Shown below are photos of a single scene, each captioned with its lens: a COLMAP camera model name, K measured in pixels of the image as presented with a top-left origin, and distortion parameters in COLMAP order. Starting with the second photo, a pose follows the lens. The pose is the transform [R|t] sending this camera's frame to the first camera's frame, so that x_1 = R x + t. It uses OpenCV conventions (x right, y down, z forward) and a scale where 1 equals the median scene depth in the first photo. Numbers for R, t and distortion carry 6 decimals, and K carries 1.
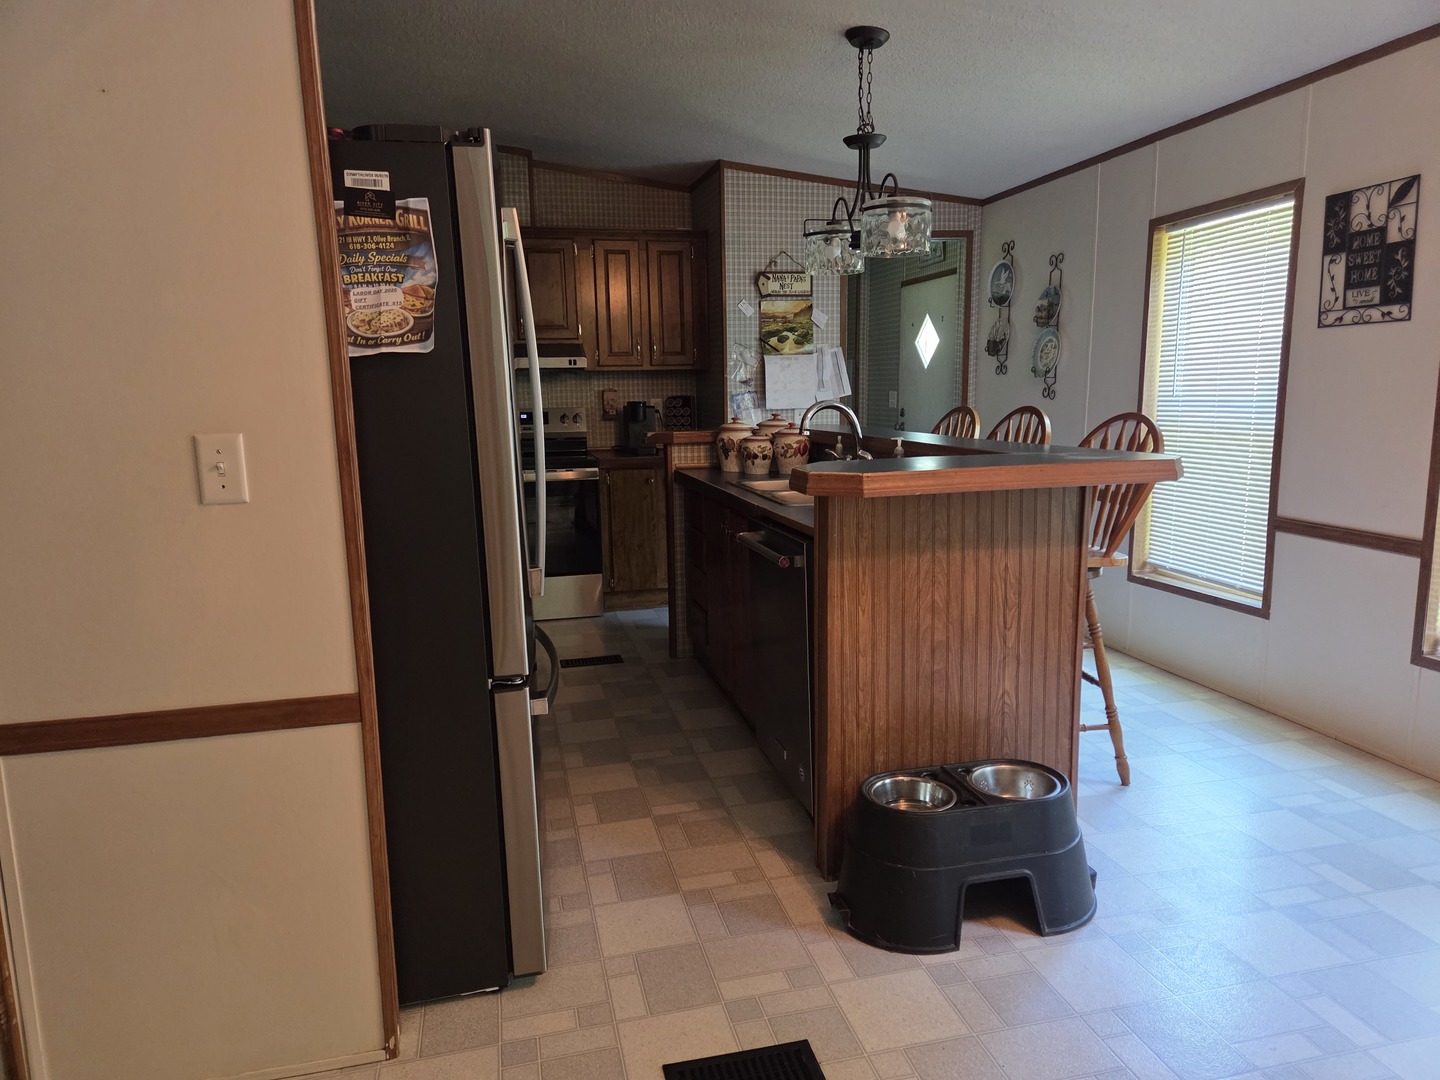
lens RADIAL K [[990.6, 0, 720.0], [0, 990.6, 540.0], [0, 0, 1]] dist [0.009368, -0.004164]
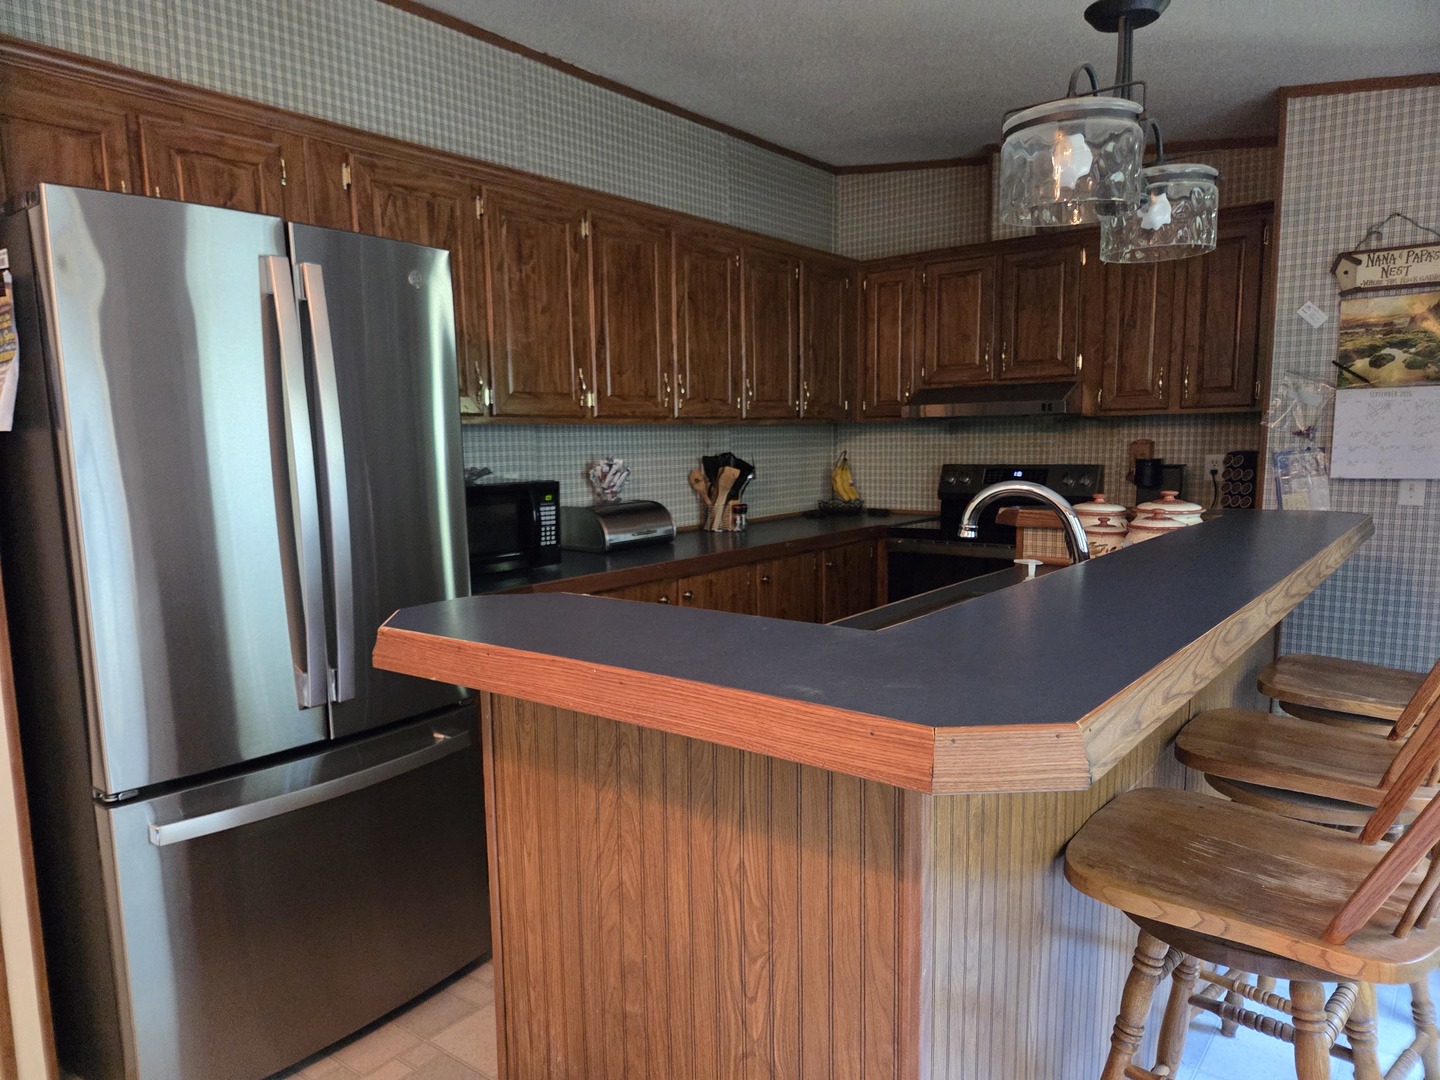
lens RADIAL K [[990.6, 0, 720.0], [0, 990.6, 540.0], [0, 0, 1]] dist [0.009368, -0.004164]
pose [[0.597787, 0.090317, -0.796551, 0.631516], [-0.115097, 0.993008, 0.026215, -0.135363], [0.793349, 0.076009, 0.604003, 0.683847]]
